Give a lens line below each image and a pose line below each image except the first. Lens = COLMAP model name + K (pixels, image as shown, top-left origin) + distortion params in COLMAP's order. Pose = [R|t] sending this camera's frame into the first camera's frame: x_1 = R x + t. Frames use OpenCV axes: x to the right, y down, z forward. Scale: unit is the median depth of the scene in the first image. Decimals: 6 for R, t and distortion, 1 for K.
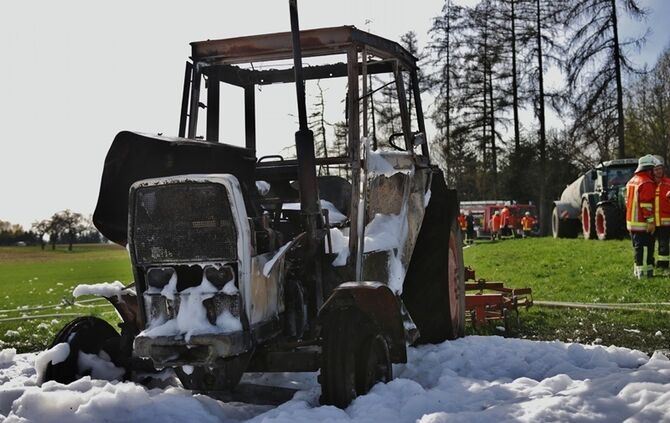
lens RADIAL K [[858.2, 0, 346.7], [0, 858.2, 217.0], [0, 0, 1]] dist [0.081817, 0.000000]
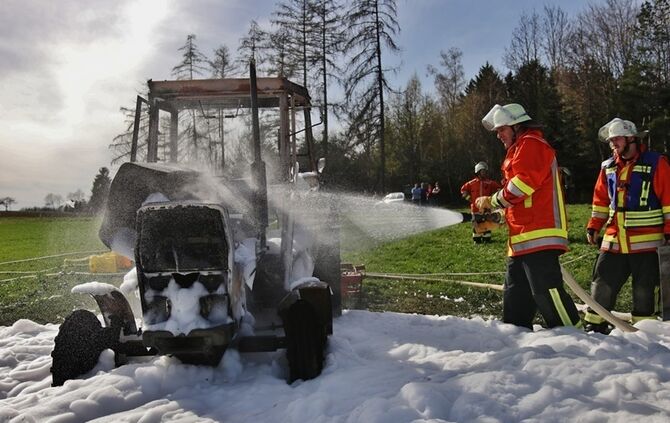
lens RADIAL K [[670.0, 0, 337.0], [0, 670.0, 215.0], [0, 0, 1]] dist [-0.018646, 0.000000]
pose [[0.968304, 0.011242, 0.249523, -0.010188], [-0.019245, 0.999375, 0.029659, -0.002921], [-0.249033, -0.033521, 0.967915, 0.000176]]
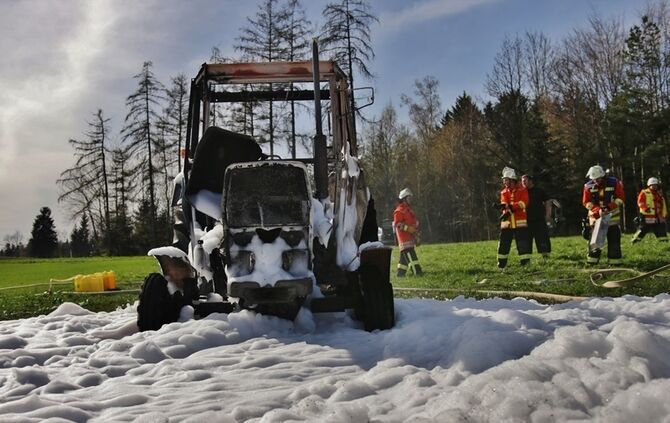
lens RADIAL K [[731.9, 0, 313.2], [0, 731.9, 223.7], [0, 0, 1]] dist [-0.022631, 0.000000]
pose [[0.963759, 0.021248, 0.265928, -0.019864], [-0.016790, 0.999678, -0.019028, 0.003264], [-0.266247, 0.013873, 0.963805, -0.005083]]
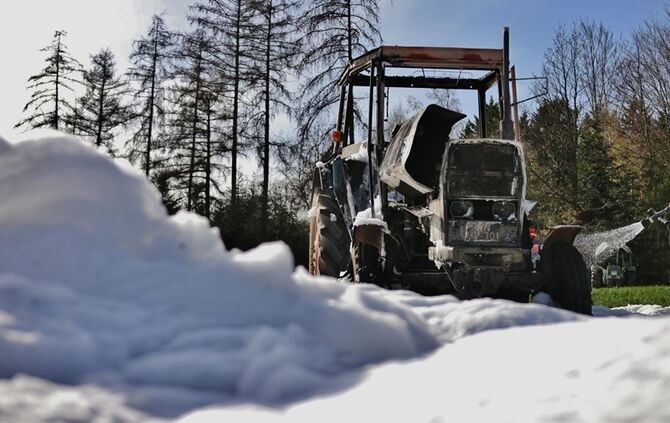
lens RADIAL K [[1030.5, 0, 374.7], [0, 1030.5, 197.7], [0, 0, 1]] dist [0.058110, 0.000000]
pose [[0.929886, 0.082797, 0.358410, -0.046137], [-0.051526, 0.994051, -0.095956, 0.010740], [-0.364222, 0.070761, 0.928620, -0.025271]]
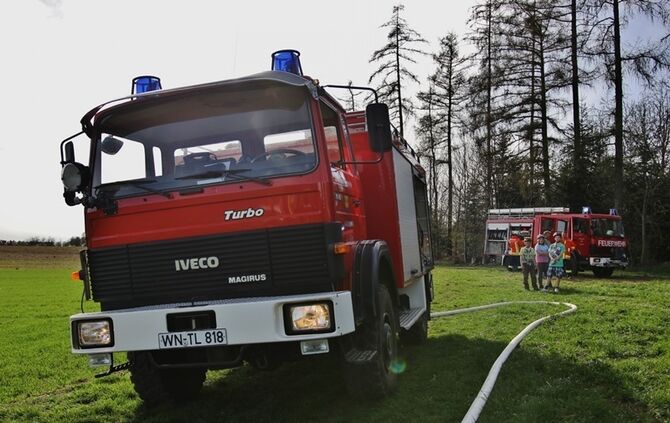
lens RADIAL K [[617.0, 0, 329.1], [0, 617.0, 214.0], [0, 0, 1]] dist [-0.005678, 0.000000]
pose [[0.987780, 0.018789, -0.154715, 0.073082], [-0.022413, 0.999513, -0.021709, -0.001062], [0.154232, 0.024911, 0.987721, 0.463309]]
